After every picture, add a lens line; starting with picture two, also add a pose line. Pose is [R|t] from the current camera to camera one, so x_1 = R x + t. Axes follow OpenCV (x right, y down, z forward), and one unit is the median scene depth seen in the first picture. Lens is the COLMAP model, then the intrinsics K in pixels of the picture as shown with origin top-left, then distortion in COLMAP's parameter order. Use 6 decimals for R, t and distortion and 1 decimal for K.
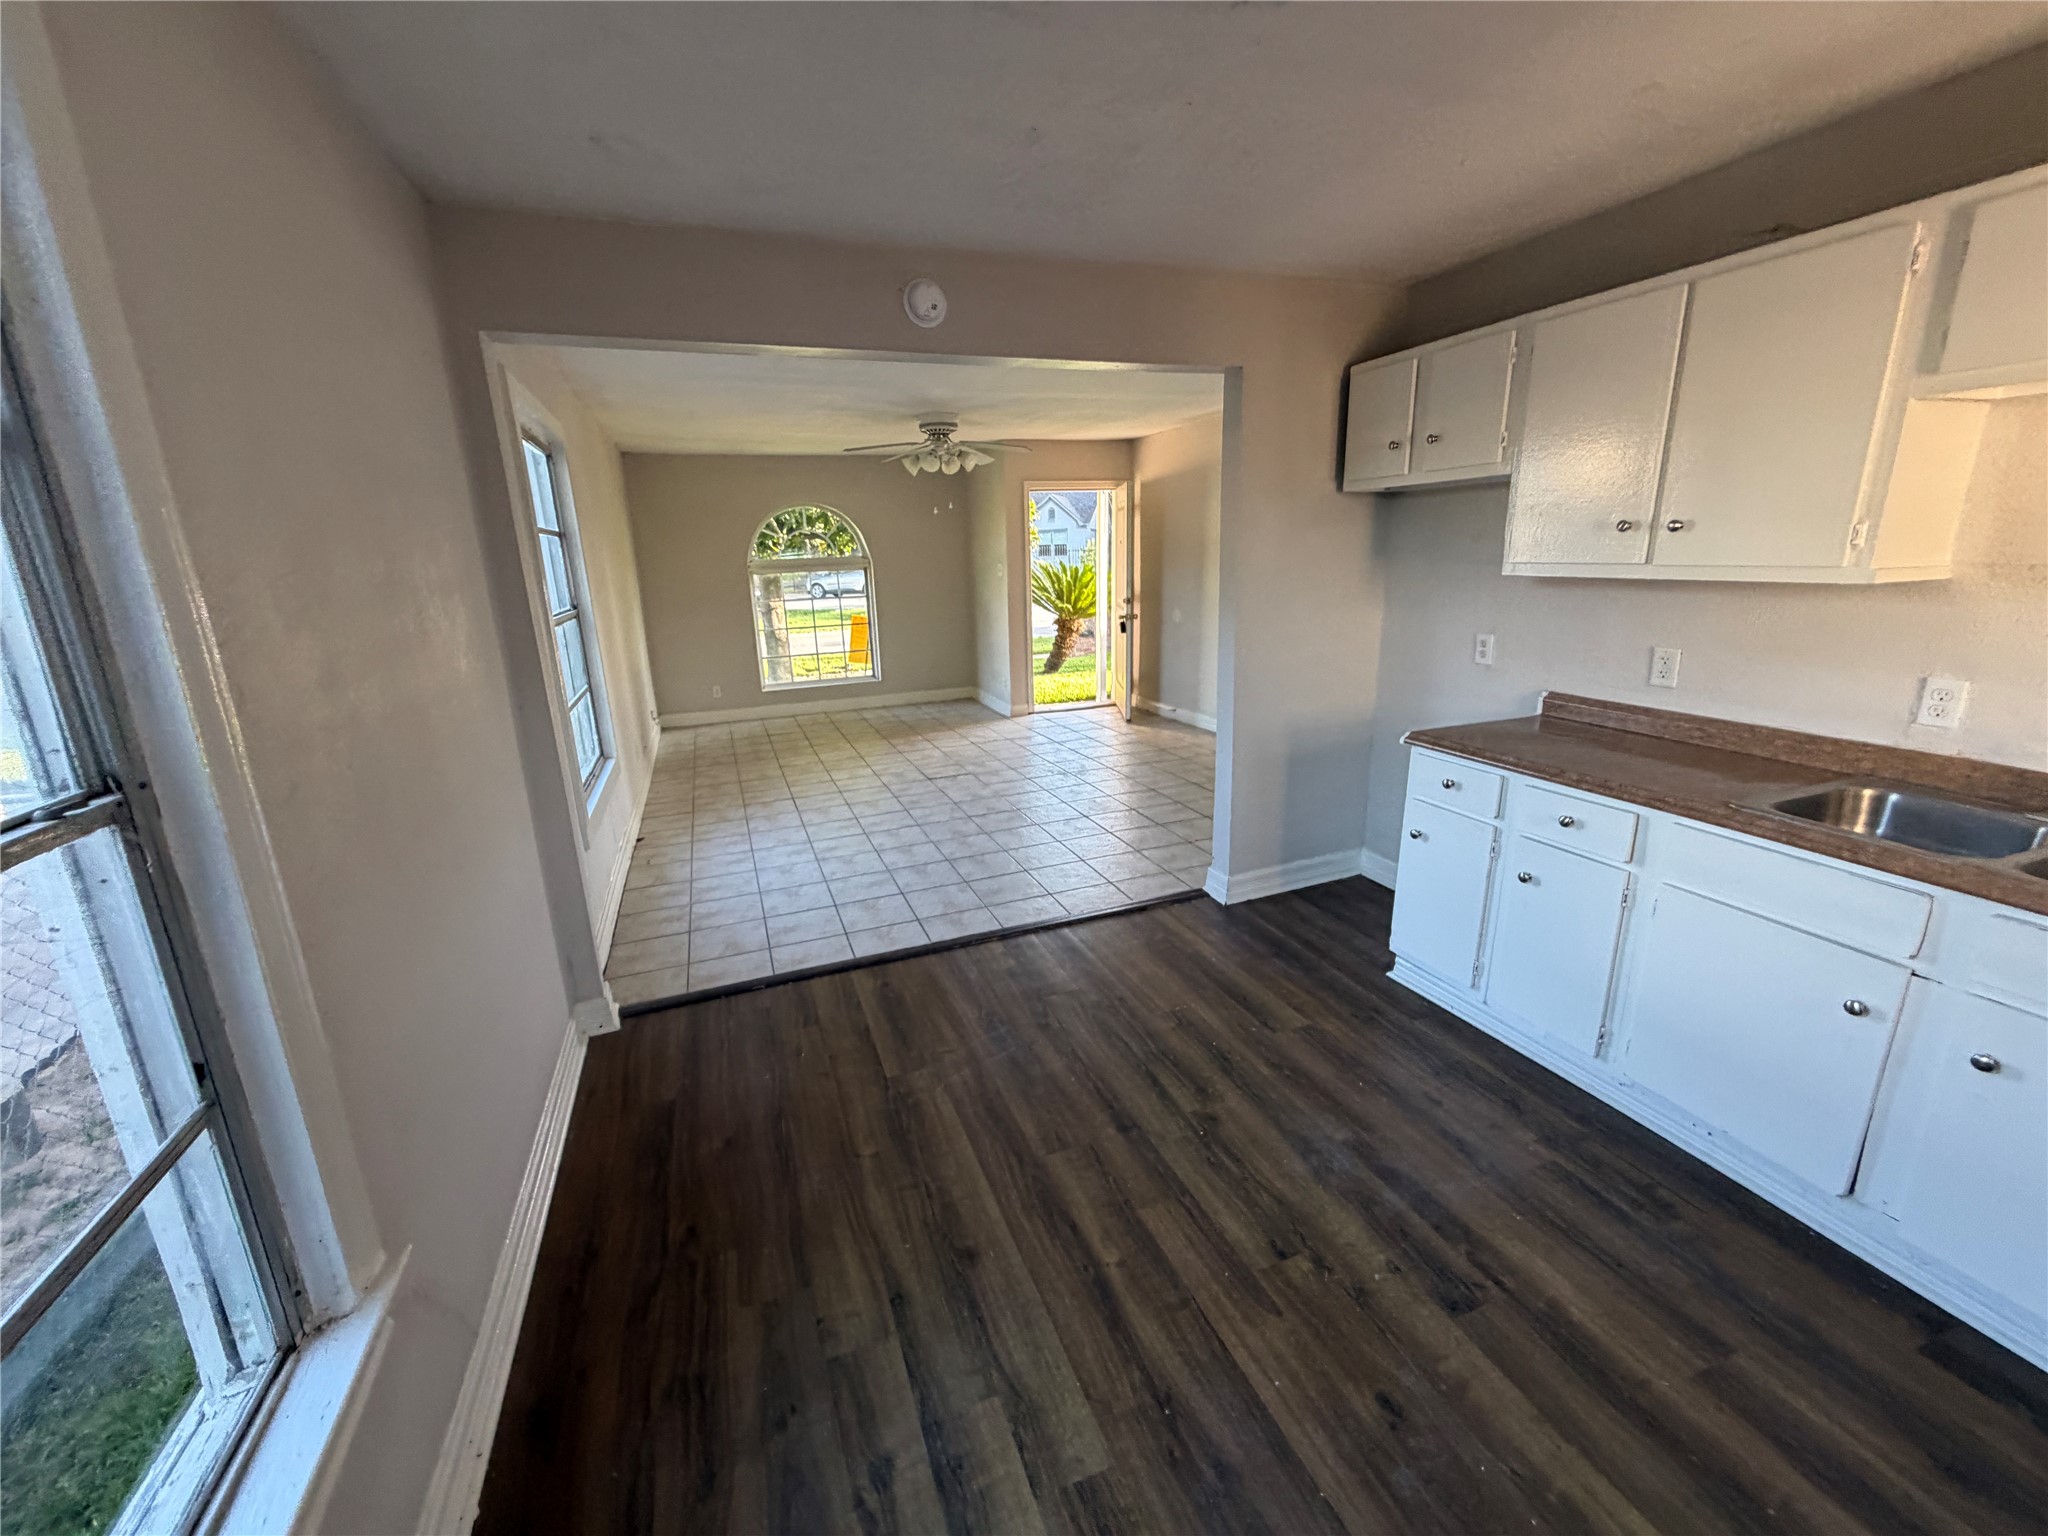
lens RADIAL K [[815.6, 0, 1024.0], [0, 815.6, 768.0], [0, 0, 1]] dist [-0.000256, -0.000005]
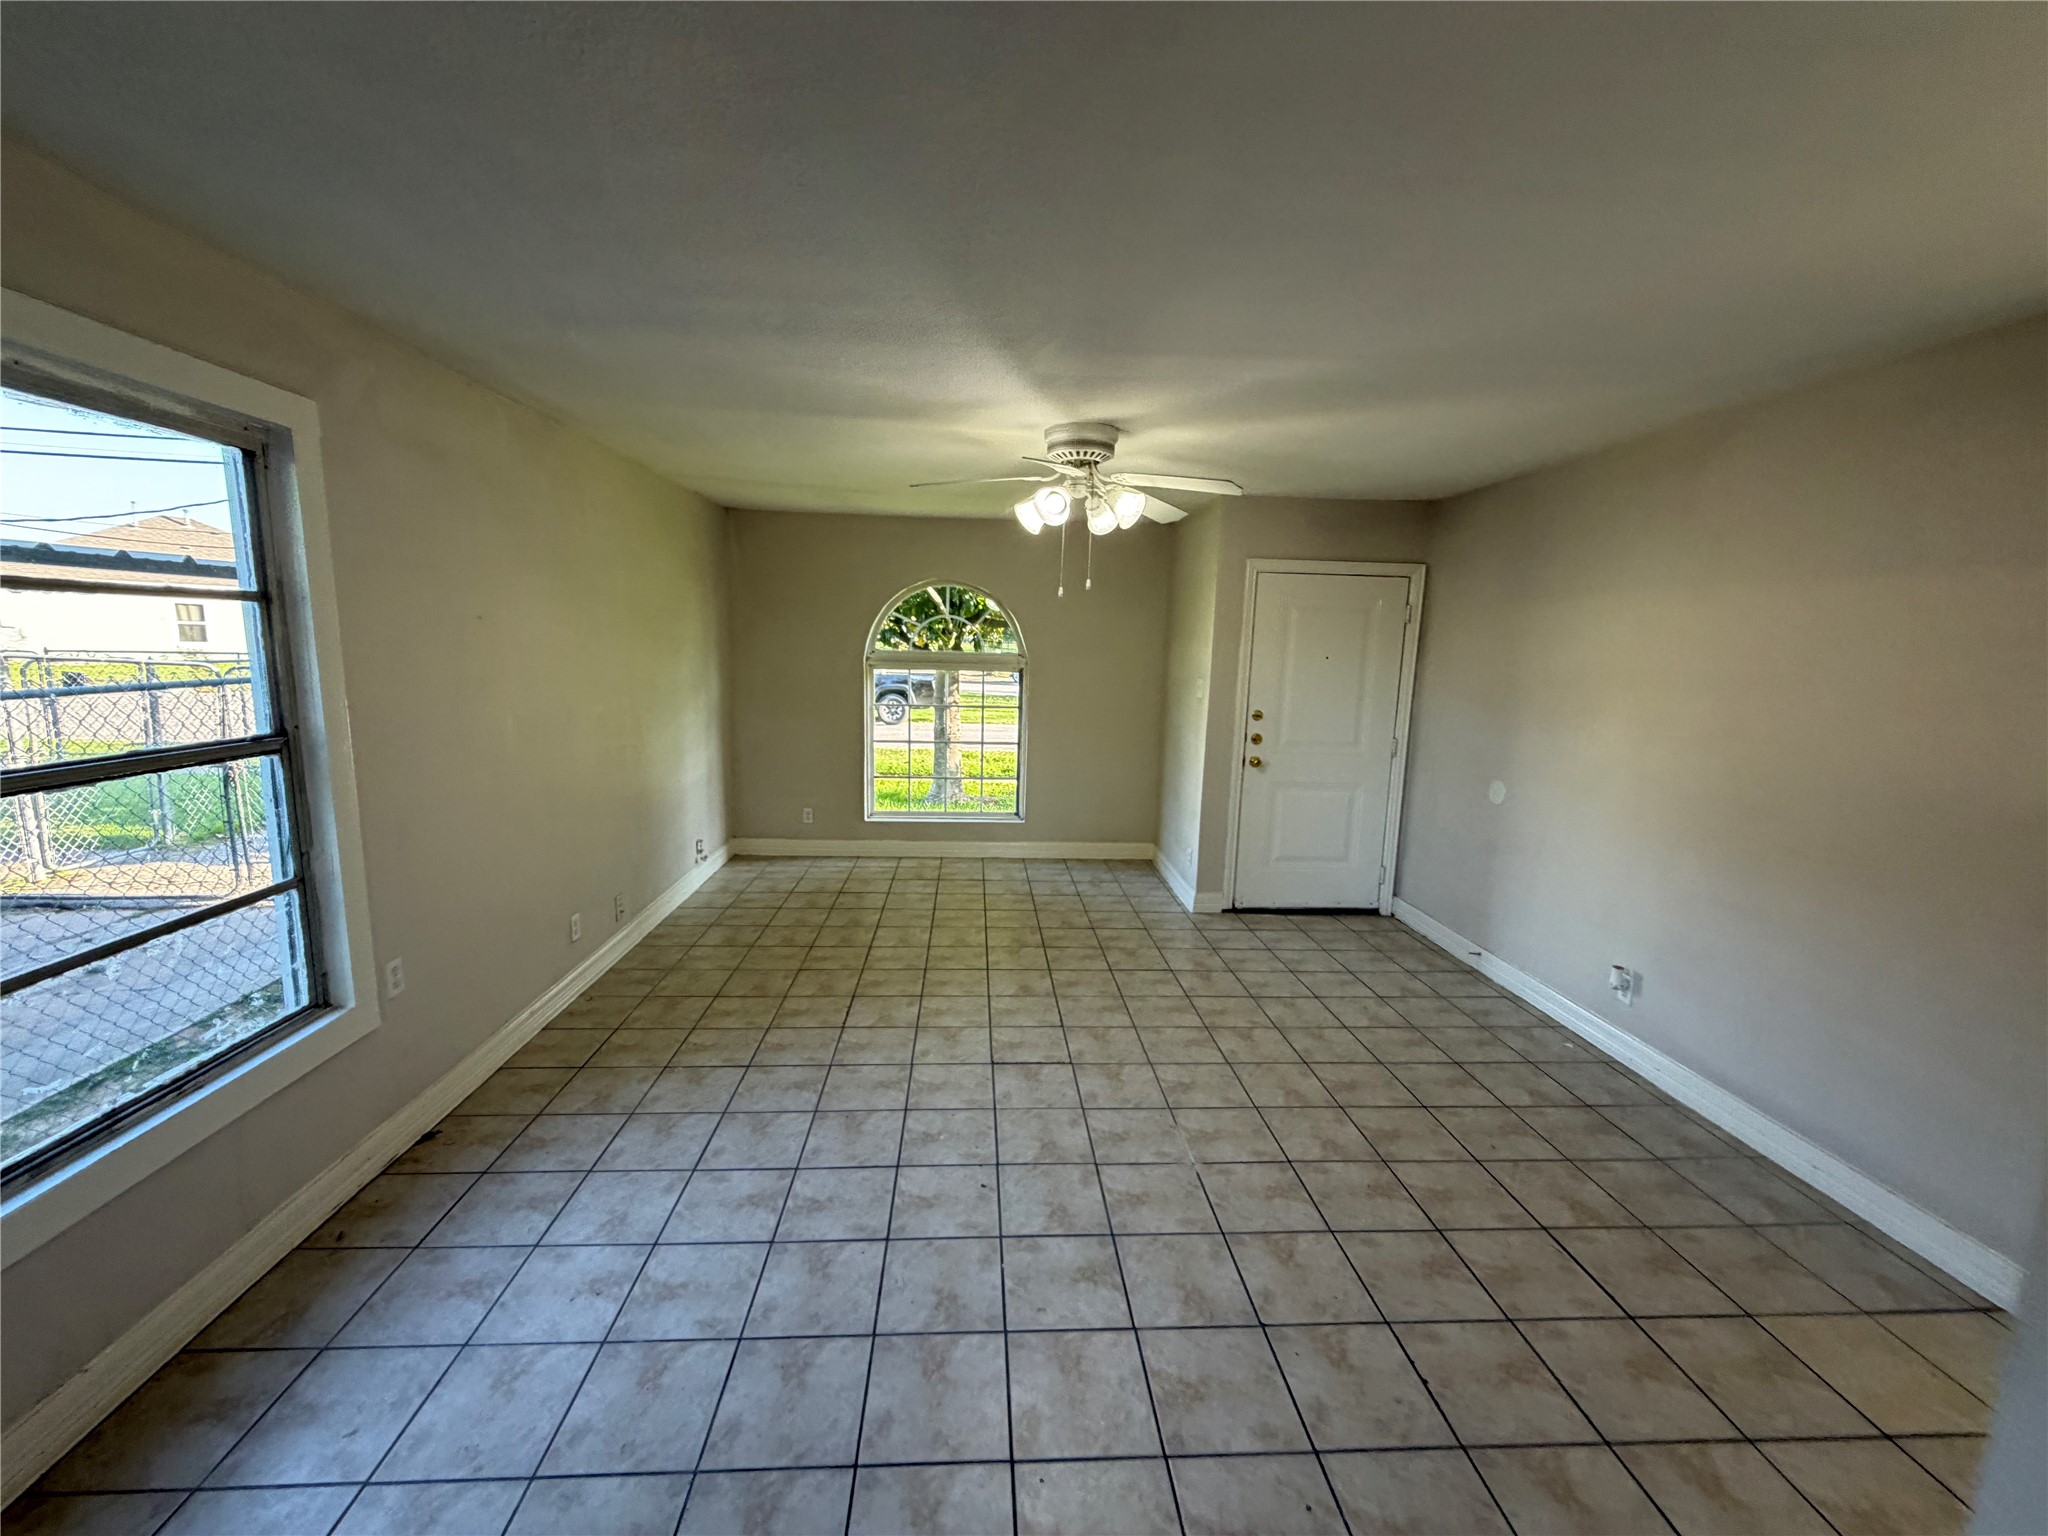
lens RADIAL K [[813.2, 0, 1024.0], [0, 813.2, 768.0], [0, 0, 1]] dist [-0.000019, 0.000005]
pose [[0.952233, 0.101925, -0.287862, 0.044642], [-0.132788, 0.987072, -0.089757, -0.141004], [0.274992, 0.123694, 0.953457, 0.463924]]
